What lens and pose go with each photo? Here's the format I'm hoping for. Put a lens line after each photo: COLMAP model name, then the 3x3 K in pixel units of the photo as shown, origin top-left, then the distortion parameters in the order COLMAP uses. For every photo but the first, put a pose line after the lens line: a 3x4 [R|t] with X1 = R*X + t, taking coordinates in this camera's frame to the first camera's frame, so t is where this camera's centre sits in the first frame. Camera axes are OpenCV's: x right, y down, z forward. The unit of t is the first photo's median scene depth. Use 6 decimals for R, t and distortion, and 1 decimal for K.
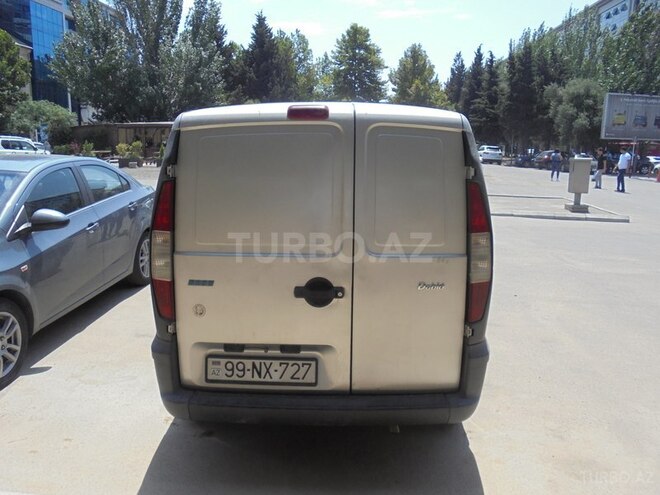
lens RADIAL K [[506.1, 0, 329.8], [0, 506.1, 275.1], [0, 0, 1]] dist [-0.099737, 0.047387]
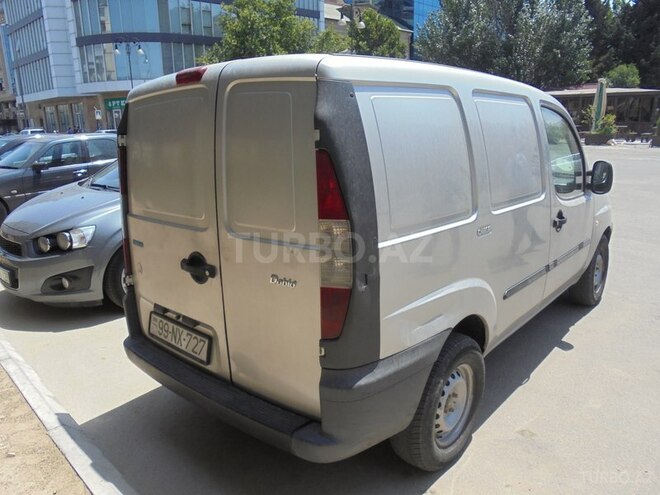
lens RADIAL K [[506.1, 0, 329.8], [0, 506.1, 275.1], [0, 0, 1]] dist [-0.099737, 0.047387]
pose [[0.752792, 0.157840, -0.639054, 0.070118], [-0.126714, 0.987417, 0.094616, -0.006685], [0.645947, 0.009751, 0.763320, 0.040057]]
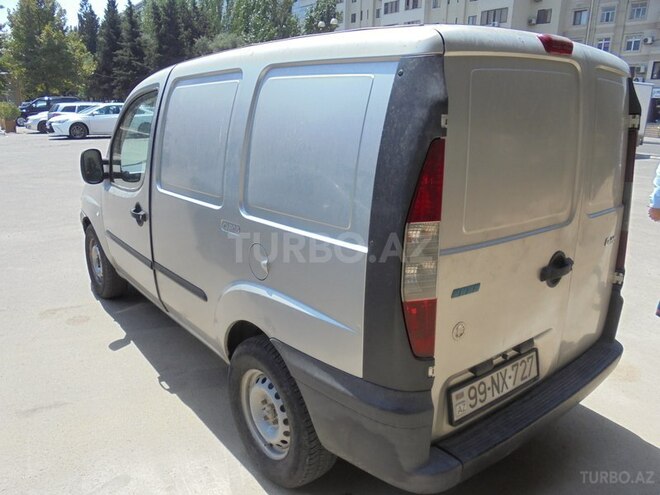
lens RADIAL K [[506.1, 0, 329.8], [0, 506.1, 275.1], [0, 0, 1]] dist [-0.099737, 0.047387]
pose [[0.764355, -0.204944, 0.611359, -0.073946], [0.153972, 0.978728, 0.135591, -0.011454], [-0.626142, -0.009508, 0.779651, 0.053857]]
